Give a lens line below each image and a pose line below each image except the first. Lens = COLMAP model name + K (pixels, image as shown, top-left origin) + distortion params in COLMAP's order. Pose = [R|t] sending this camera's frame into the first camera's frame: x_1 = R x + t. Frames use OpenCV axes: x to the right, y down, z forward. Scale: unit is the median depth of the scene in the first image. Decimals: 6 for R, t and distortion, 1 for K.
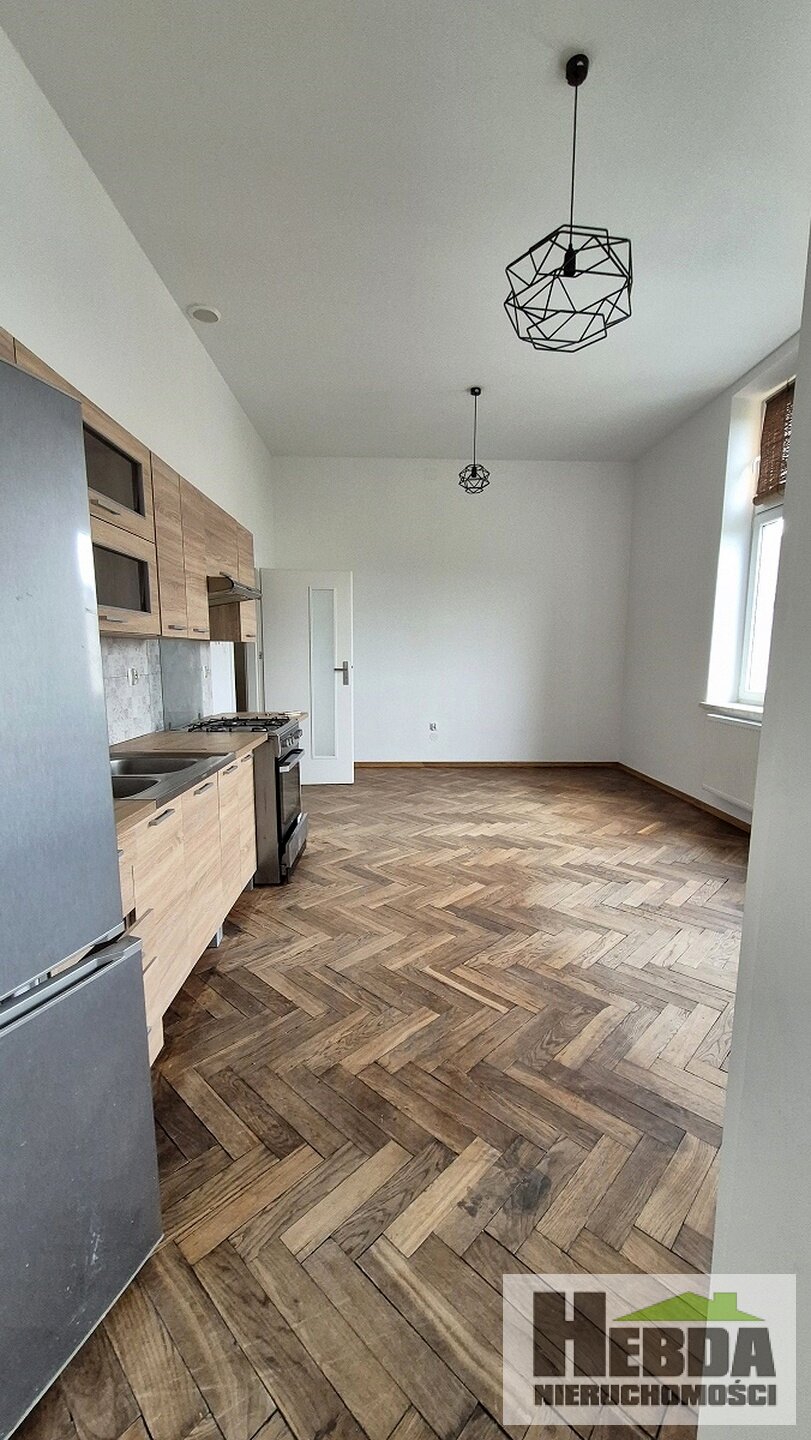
lens RADIAL K [[560.7, 0, 408.6], [0, 560.7, 746.5], [0, 0, 1]] dist [-0.000466, -0.000089]
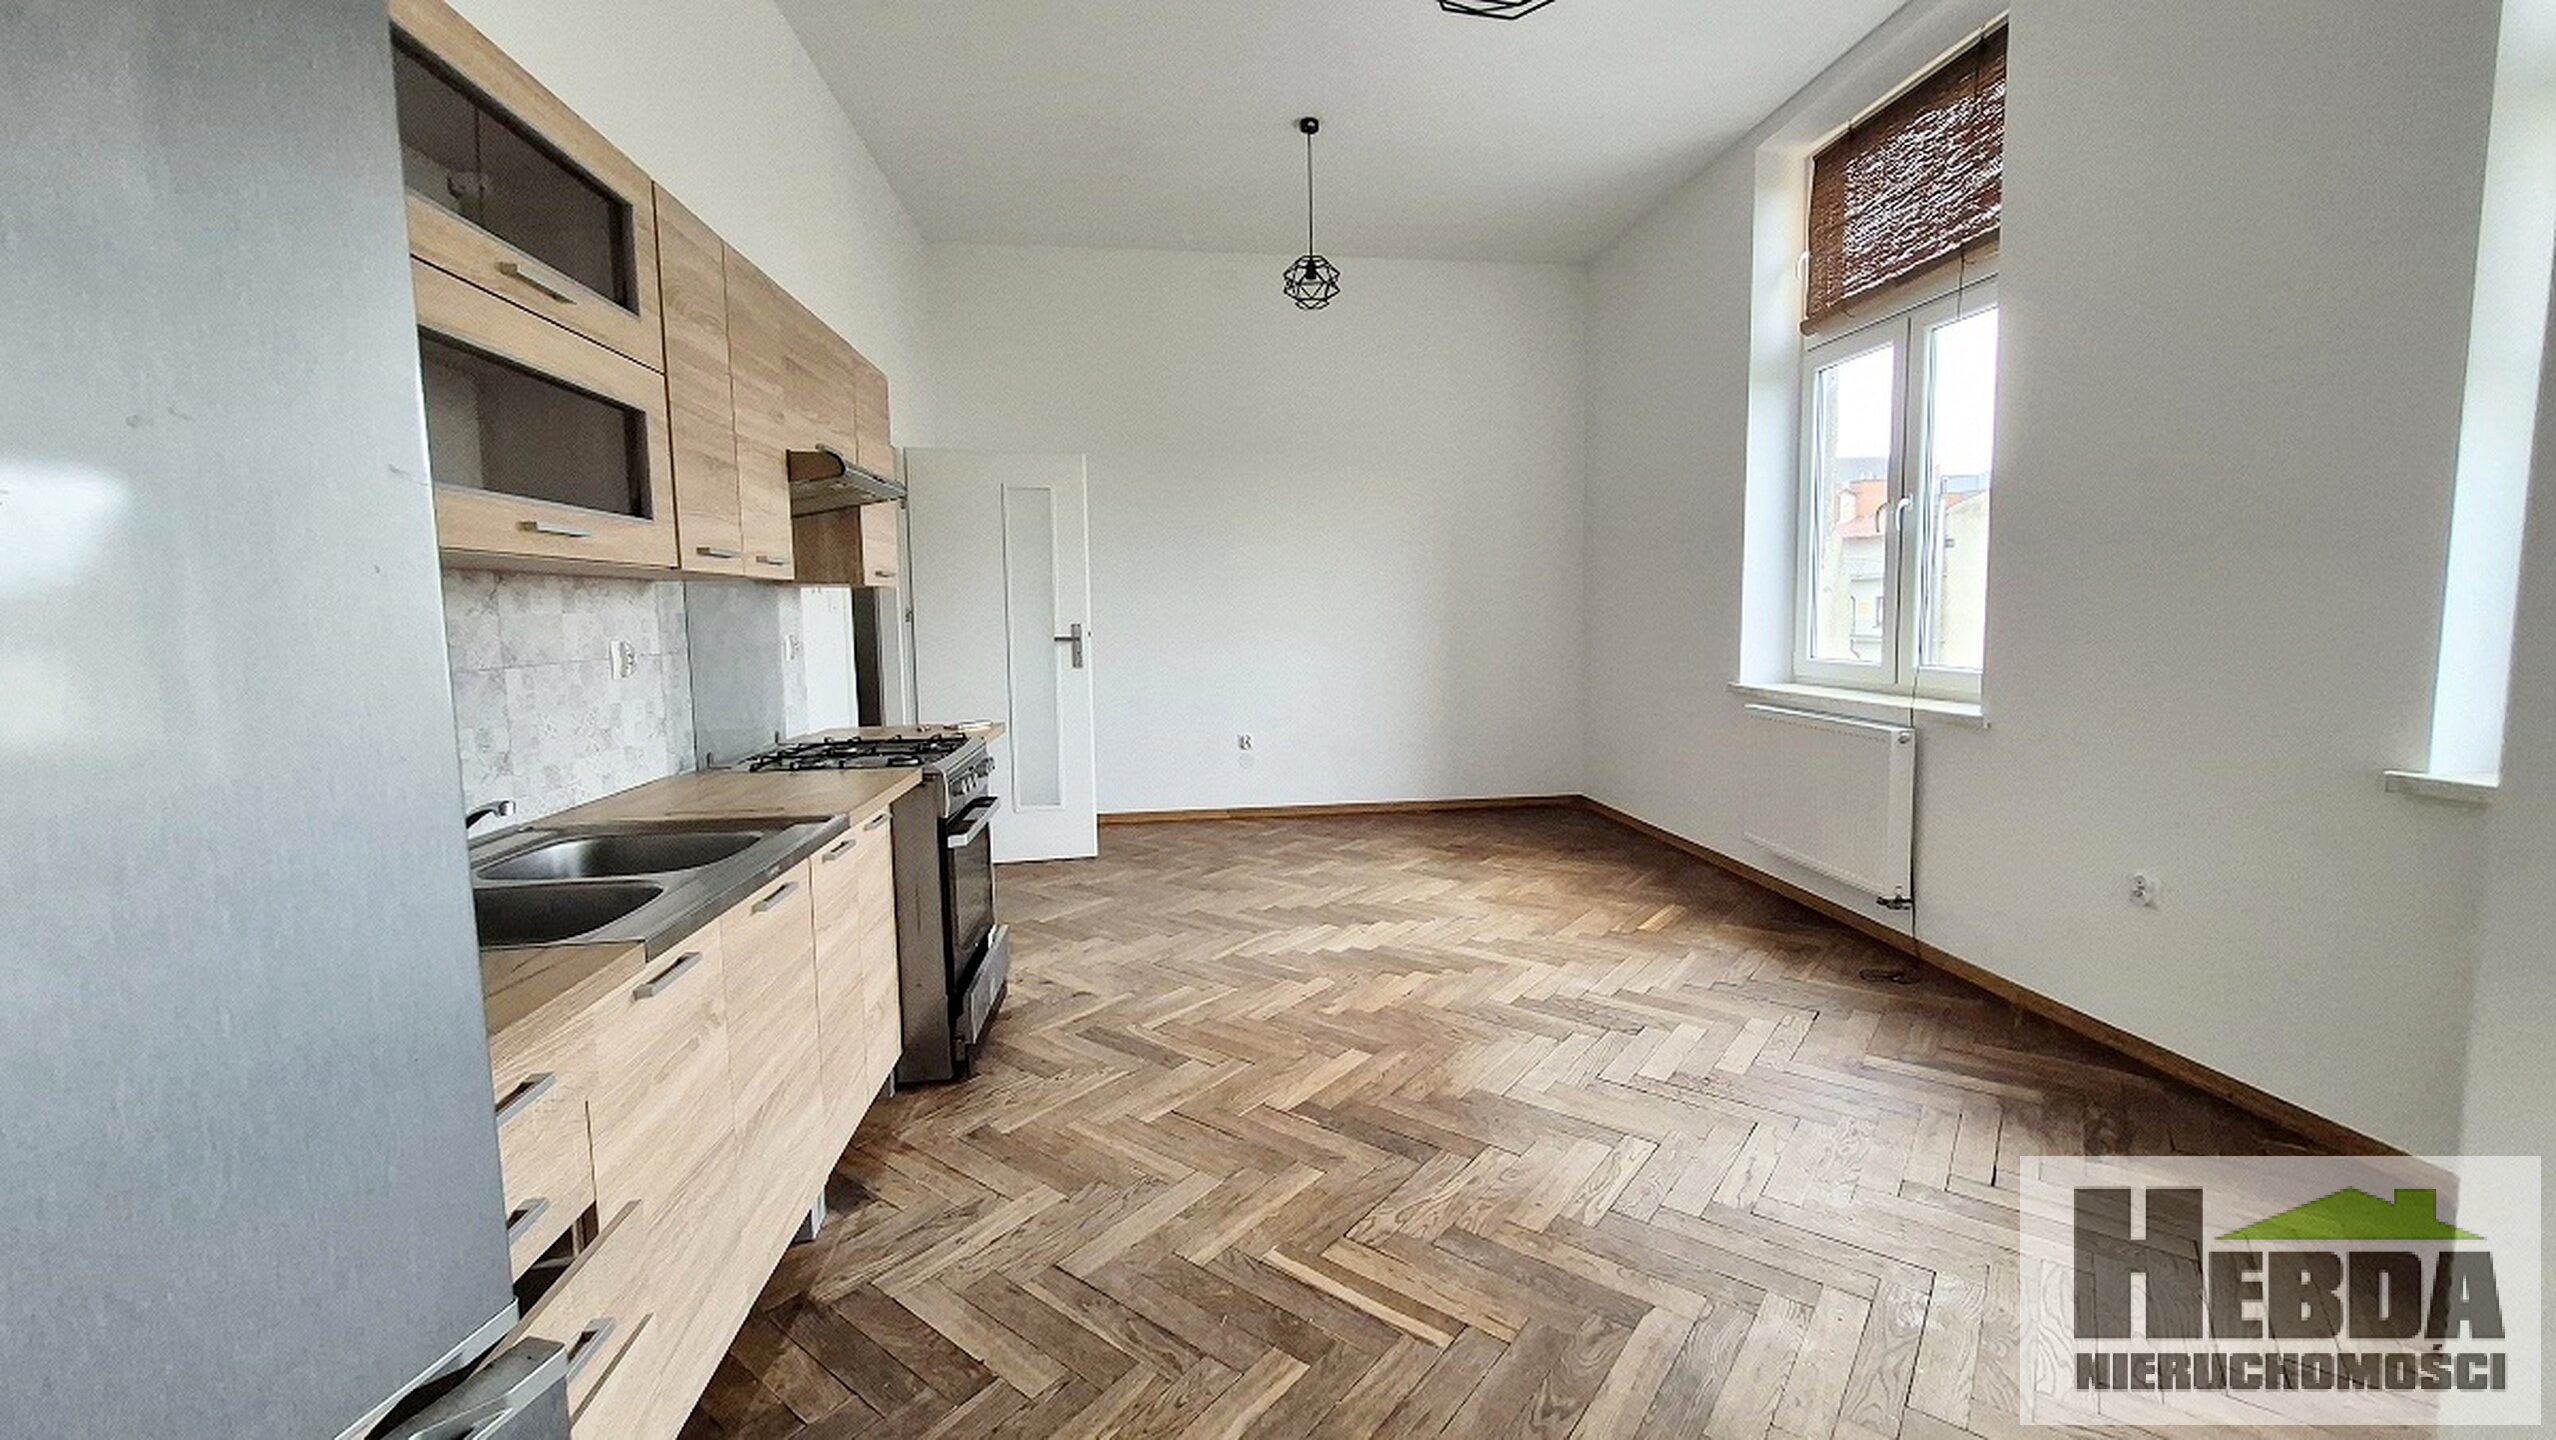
lens RADIAL K [[1000.7, 0, 1296.0], [0, 1000.7, 718.1], [0, 0, 1]] dist [-0.000643, -0.000215]
pose [[0.993865, -0.029338, 0.106634, -0.022533], [0.035388, 0.997843, -0.055299, -0.009608], [-0.104782, 0.058733, 0.992759, 0.118078]]
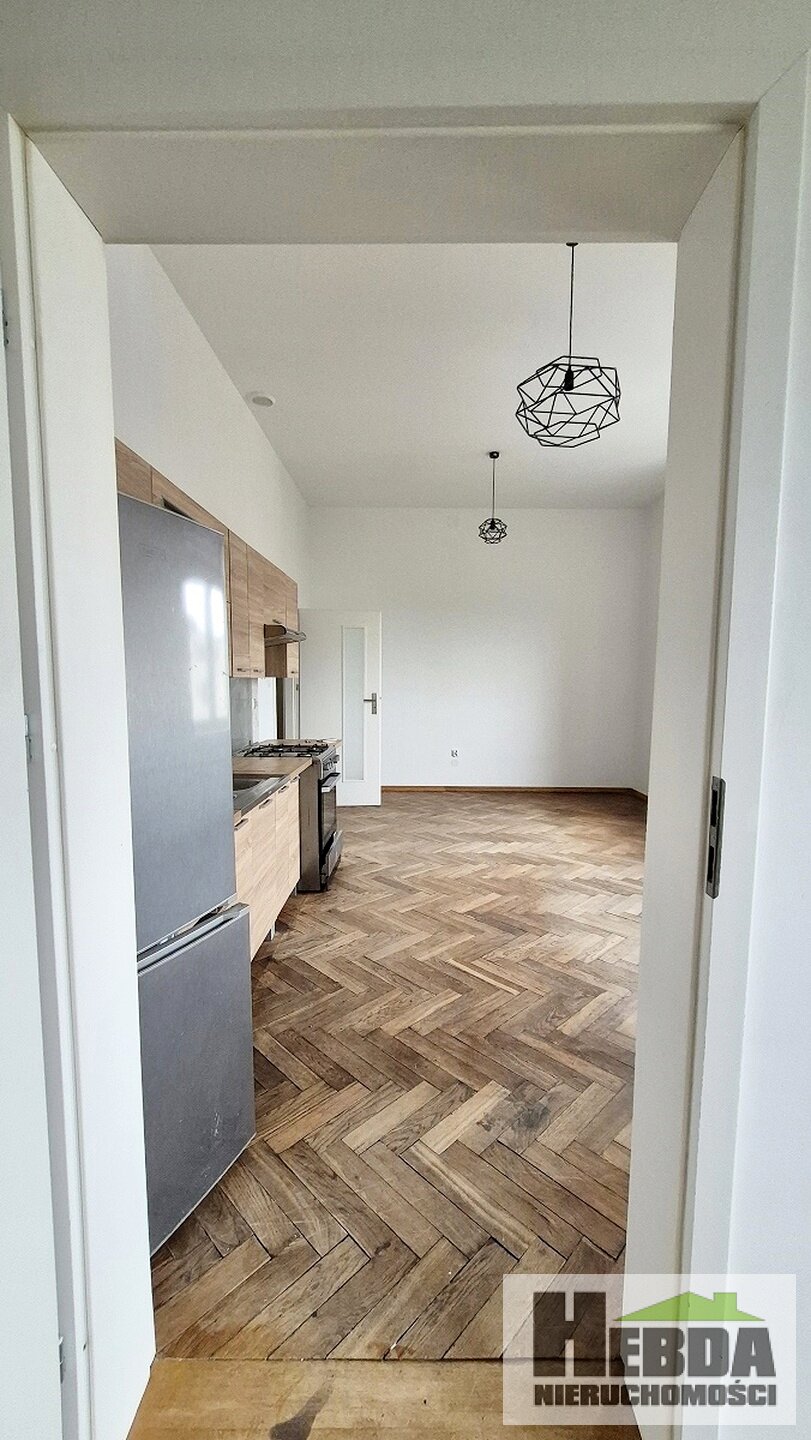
lens RADIAL K [[563.8, 0, 408.2], [0, 563.8, 748.6], [0, 0, 1]] dist [-0.000643, -0.000215]
pose [[0.999363, 0.005986, -0.035168, -0.015575], [-0.007454, 0.999099, -0.041772, 0.004123], [0.034886, 0.042008, 0.998508, -0.181546]]
